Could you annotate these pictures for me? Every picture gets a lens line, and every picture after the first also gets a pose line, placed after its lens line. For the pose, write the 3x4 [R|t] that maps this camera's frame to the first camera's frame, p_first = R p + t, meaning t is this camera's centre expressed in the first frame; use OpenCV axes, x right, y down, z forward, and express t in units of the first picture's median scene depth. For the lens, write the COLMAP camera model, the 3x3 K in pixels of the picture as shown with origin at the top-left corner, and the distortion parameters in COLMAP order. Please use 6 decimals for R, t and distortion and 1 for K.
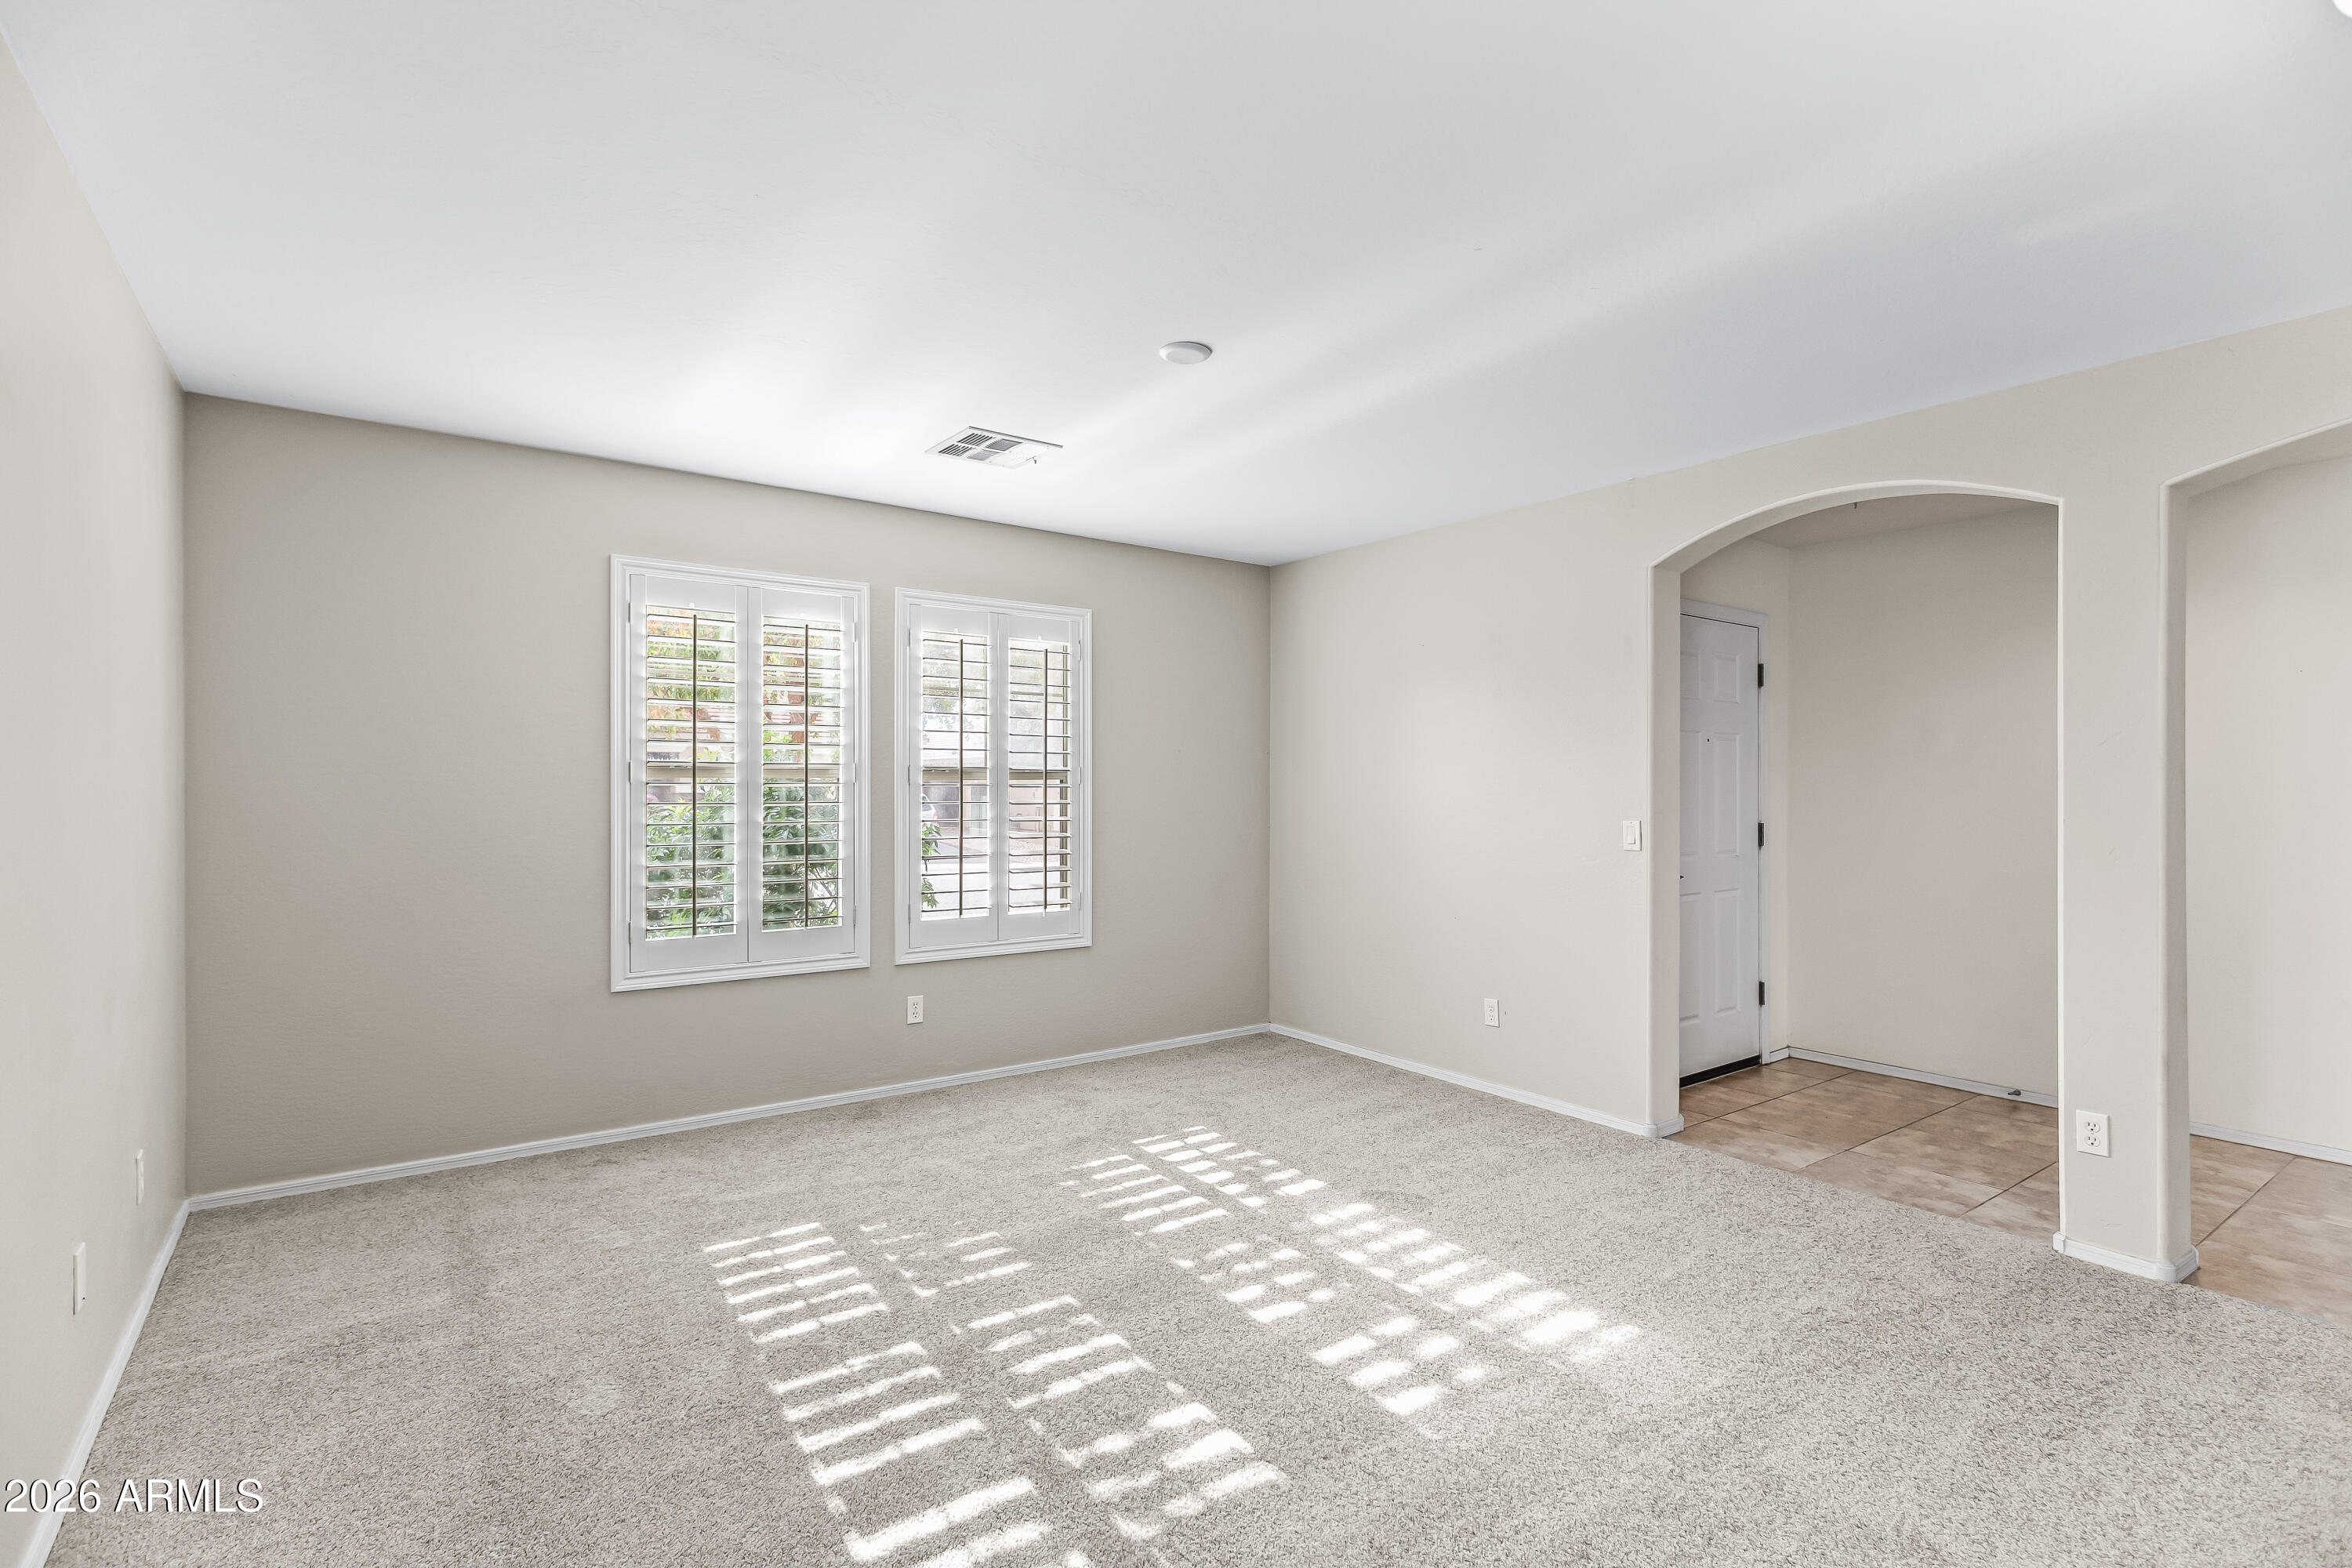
lens RADIAL K [[1102.7, 0, 1164.4], [0, 1102.7, 772.6], [0, 0, 1]] dist [-0.001696, 0.000045]
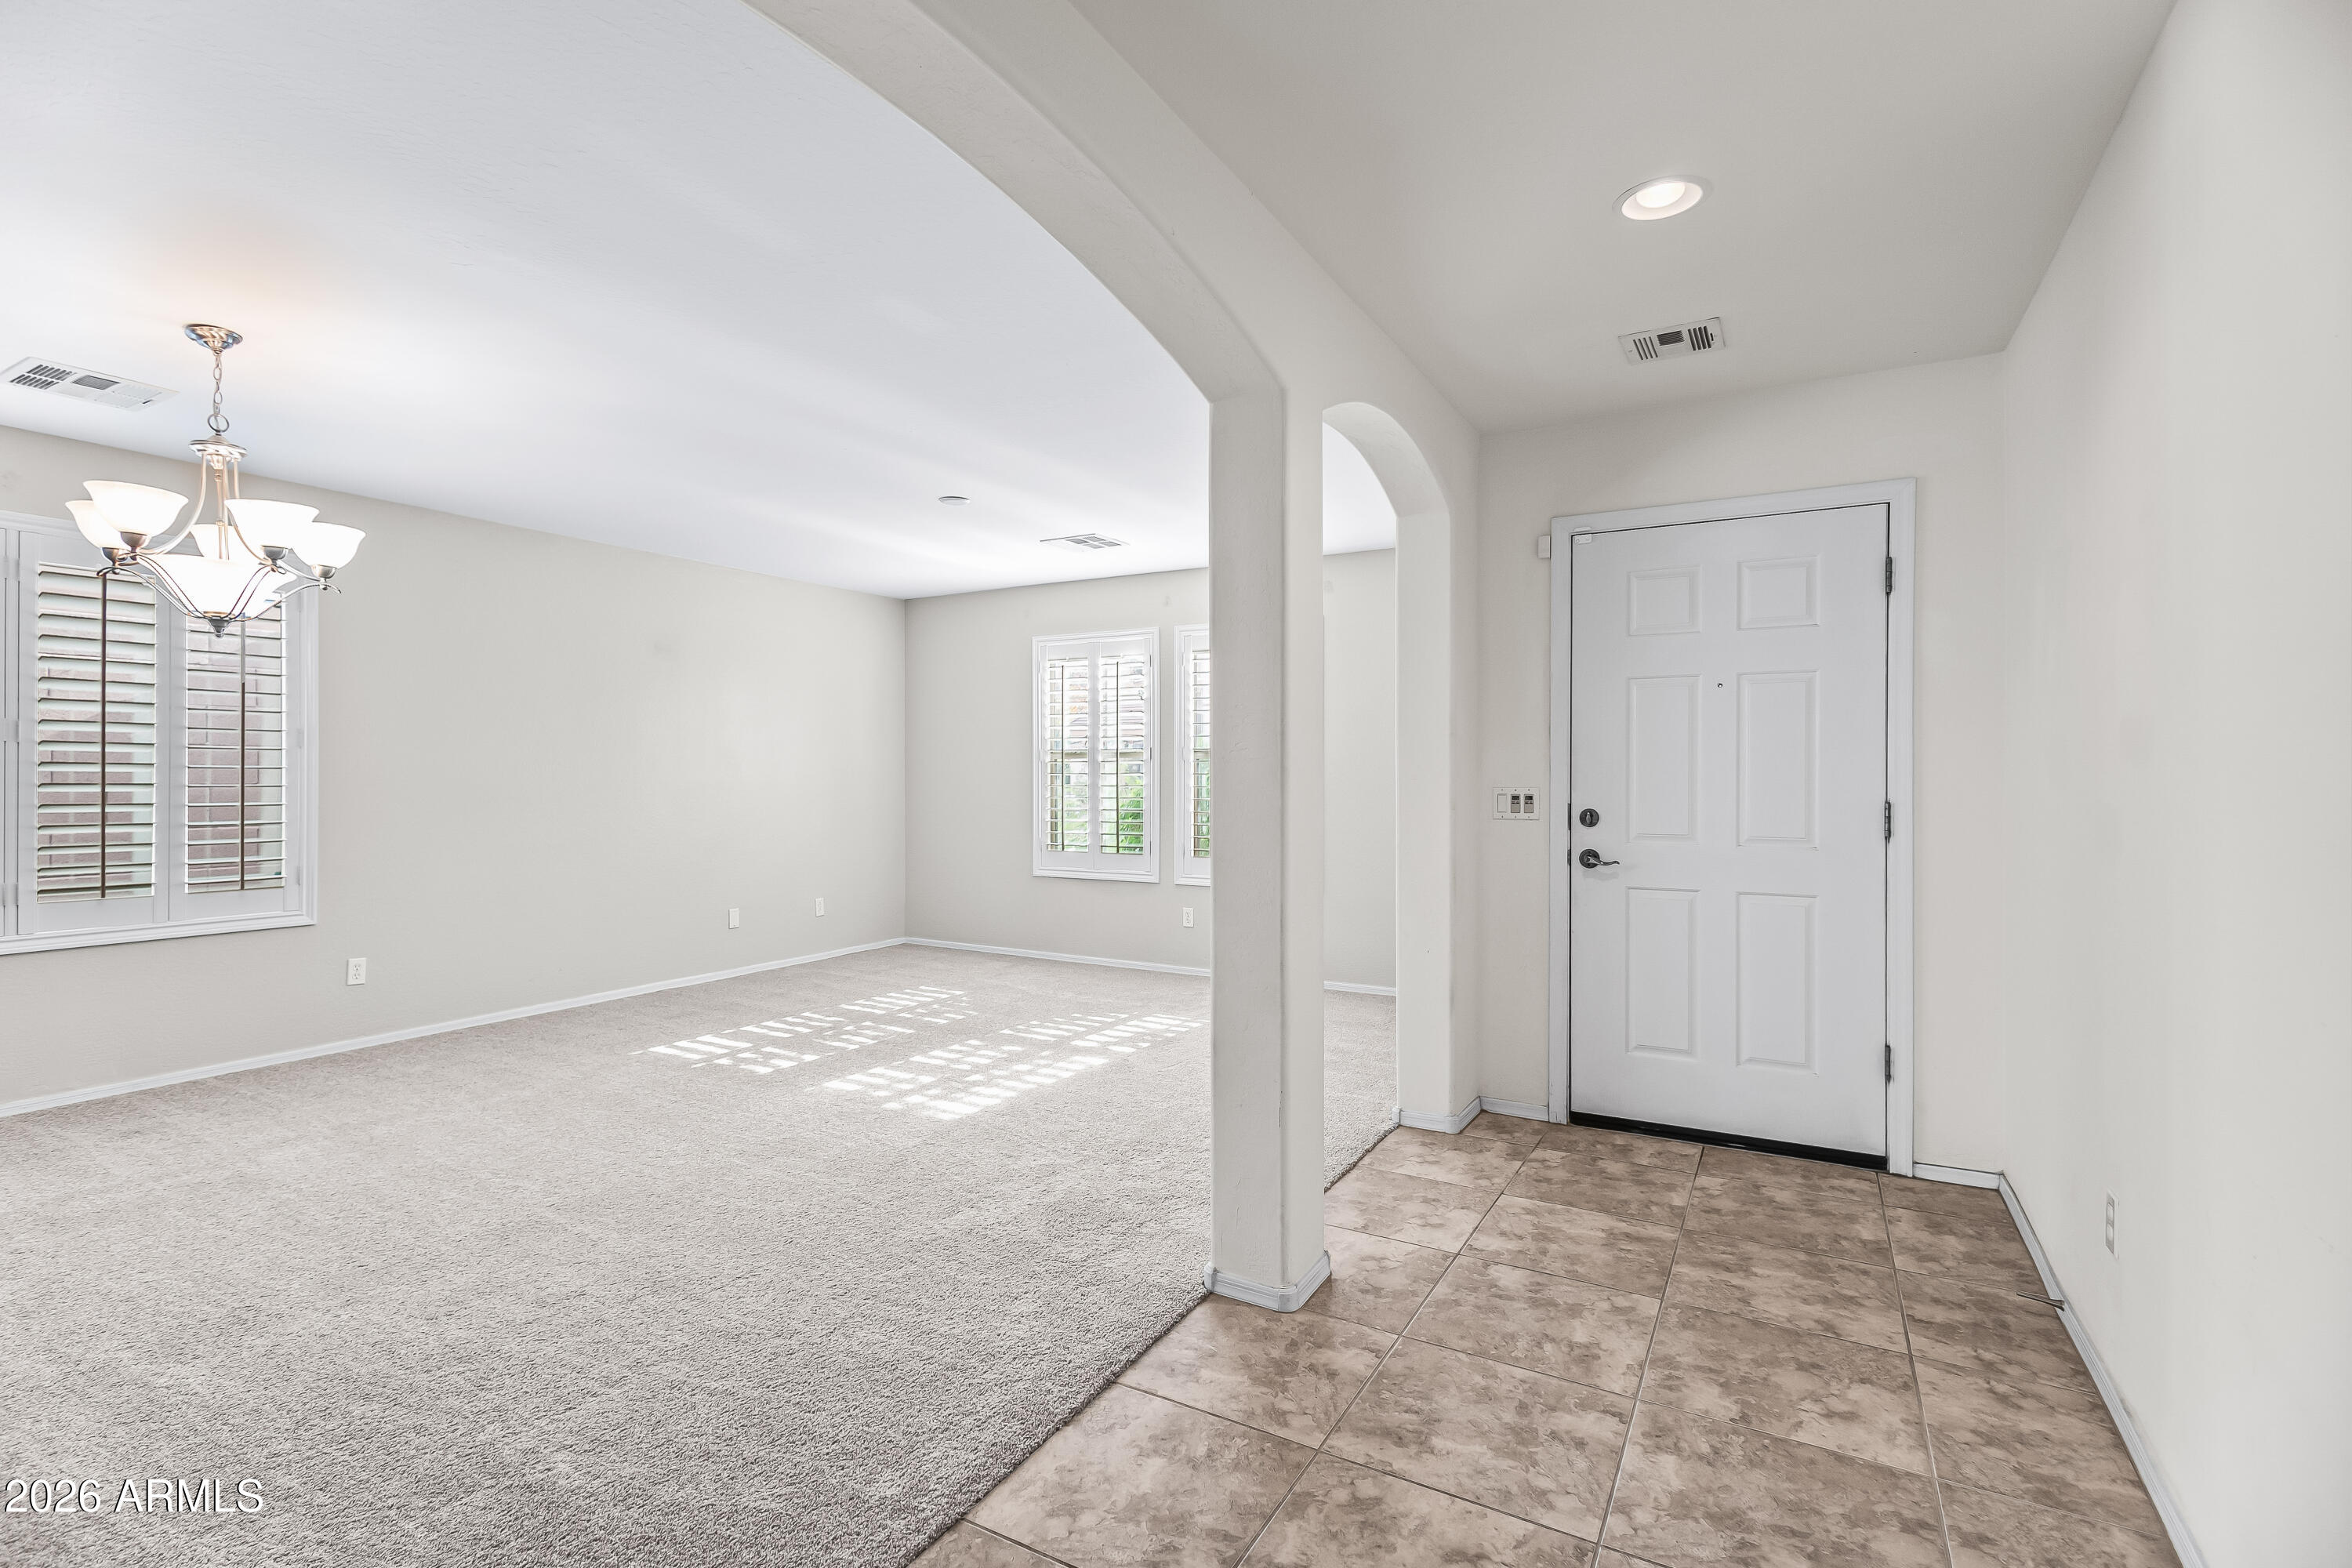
lens RADIAL K [[1147.8, 0, 1145.7], [0, 1147.8, 782.7], [0, 0, 1]] dist [-0.001476, -0.000093]
pose [[0.373736, 0.001957, -0.927533, 1.734582], [0.014214, 0.999868, 0.007838, 0.040123], [0.927426, -0.016113, 0.373659, 0.592497]]
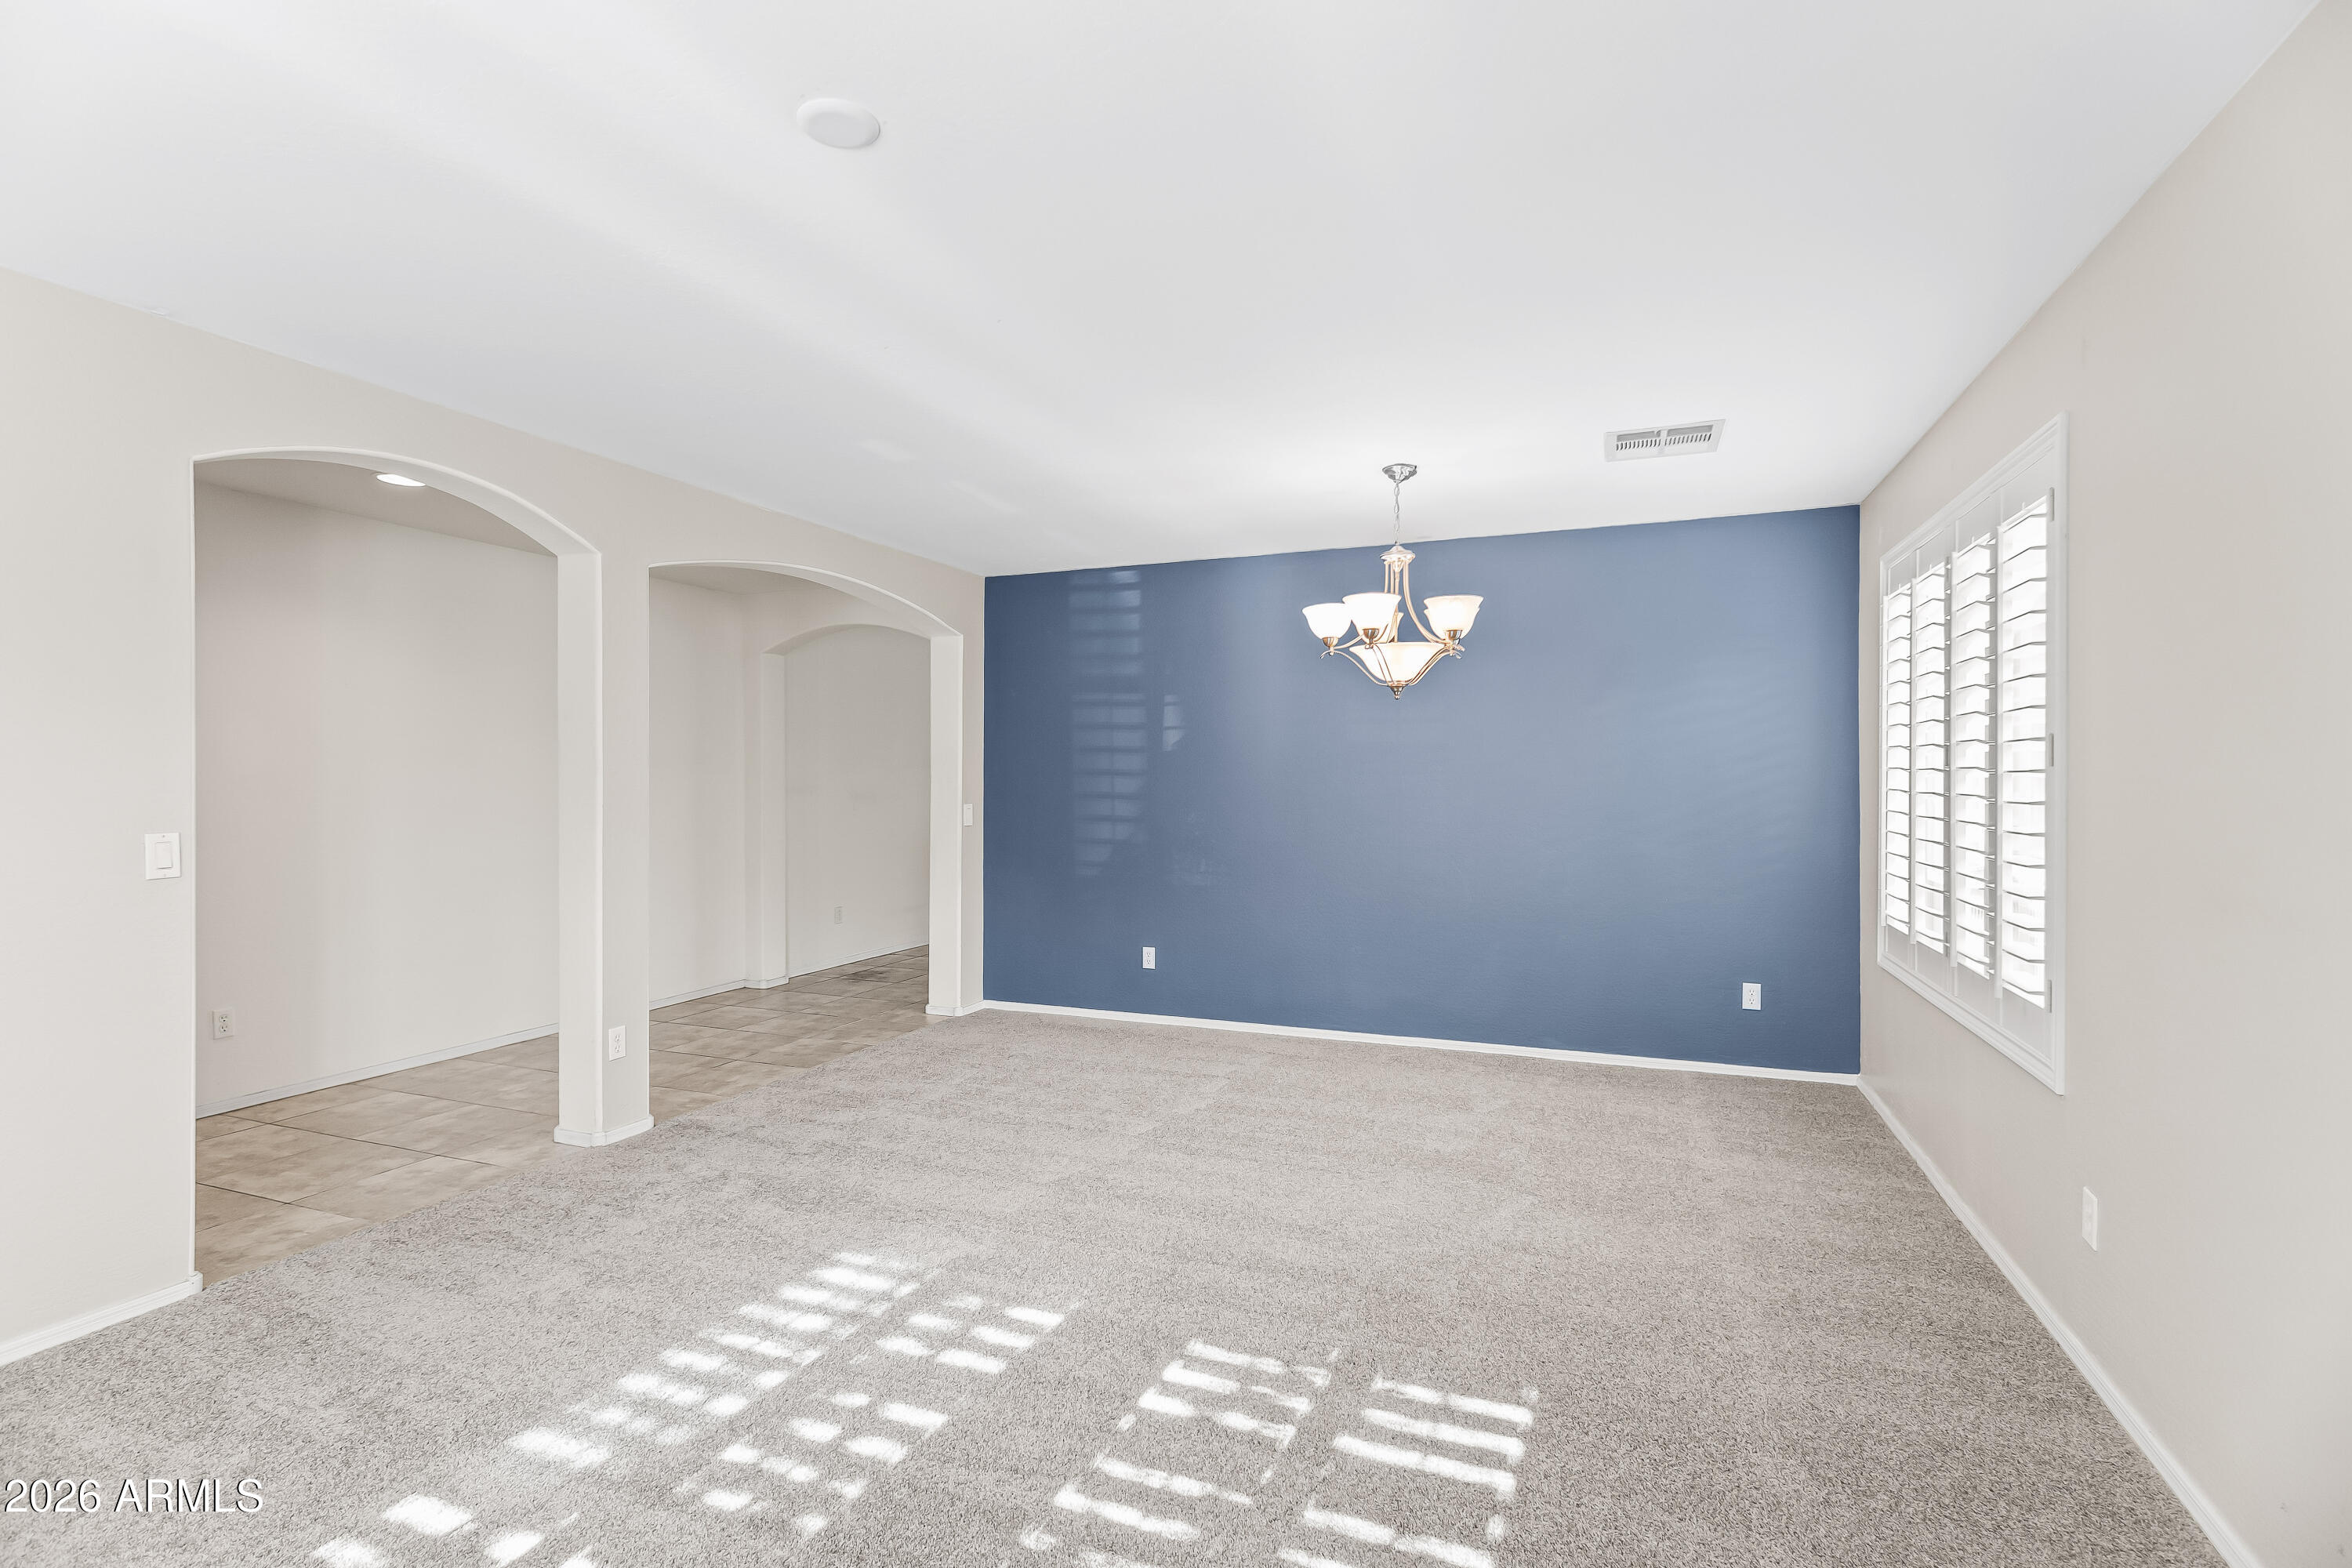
lens RADIAL K [[1102.7, 0, 1164.4], [0, 1102.7, 772.6], [0, 0, 1]] dist [-0.001696, 0.000045]
pose [[-0.539126, 0.007064, 0.842195, -0.640732], [-0.008377, 0.999870, -0.013749, 0.015005], [-0.842183, -0.014467, -0.538997, 1.187785]]
